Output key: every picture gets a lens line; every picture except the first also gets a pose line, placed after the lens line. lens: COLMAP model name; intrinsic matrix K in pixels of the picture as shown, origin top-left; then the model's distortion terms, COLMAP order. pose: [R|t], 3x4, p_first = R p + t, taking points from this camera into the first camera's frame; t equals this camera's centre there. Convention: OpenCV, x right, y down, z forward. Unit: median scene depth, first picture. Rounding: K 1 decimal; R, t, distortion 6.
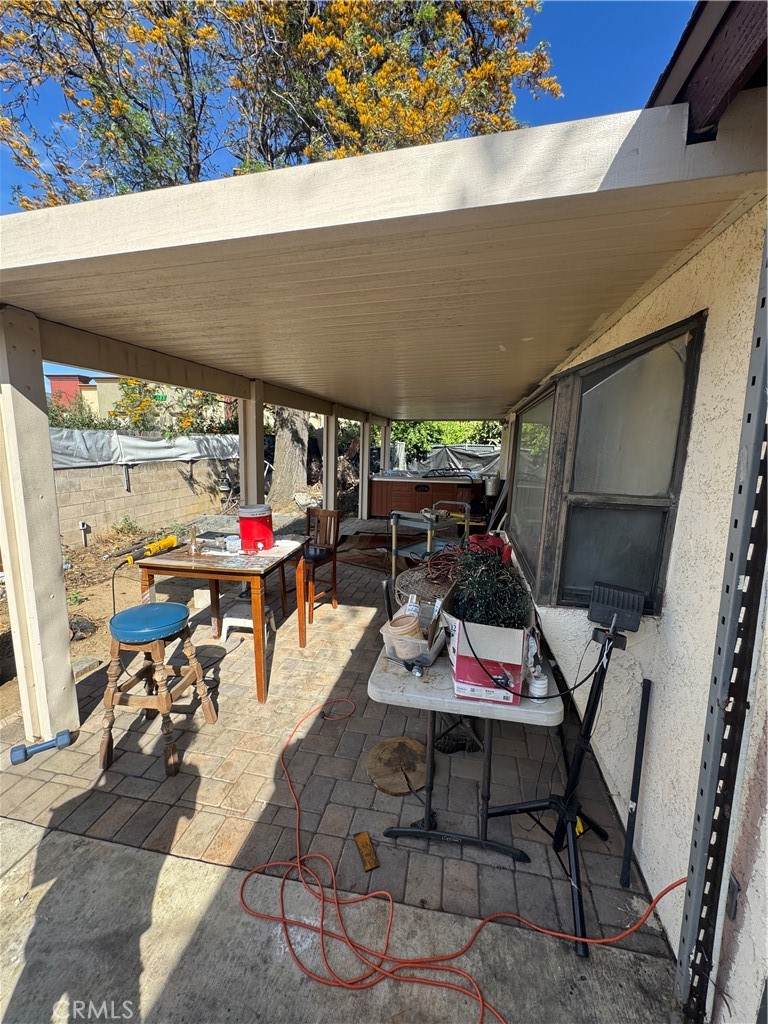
lens RADIAL K [[411.4, 0, 384.0], [0, 411.4, 512.0], [0, 0, 1]] dist [0.001582, -0.000093]
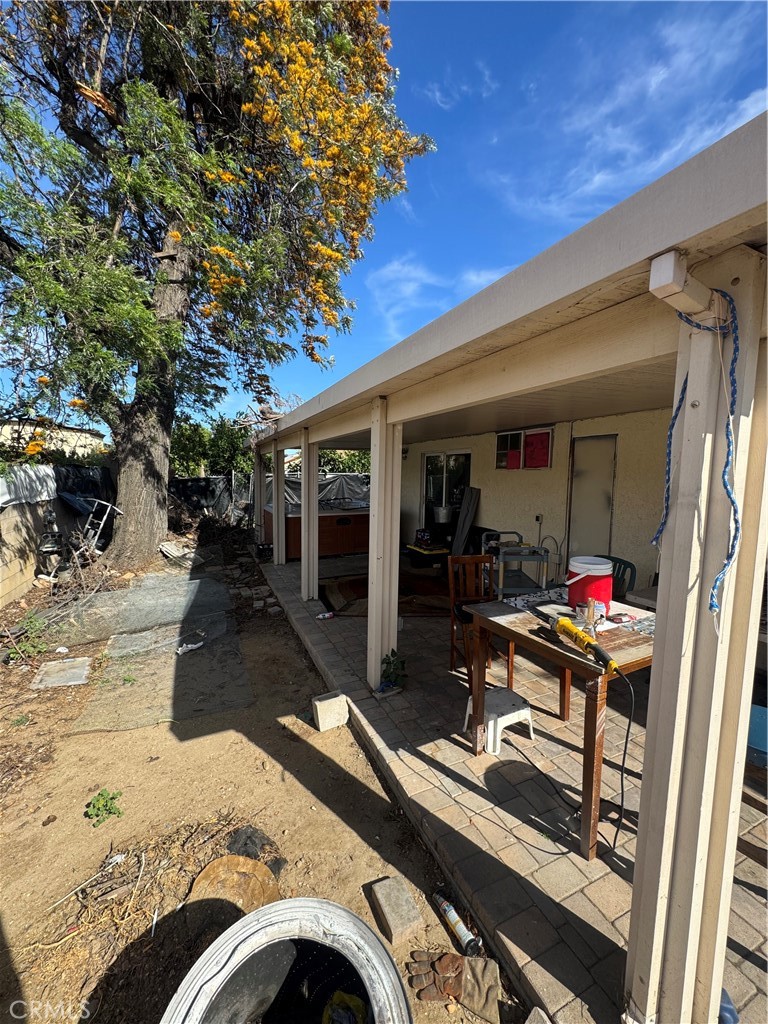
lens RADIAL K [[411.4, 0, 384.0], [0, 411.4, 512.0], [0, 0, 1]] dist [0.001582, -0.000093]
pose [[0.800672, -0.064270, 0.595645, -0.350584], [0.096083, 0.995135, -0.021781, -0.049083], [-0.591348, 0.074671, 0.802952, 0.167571]]
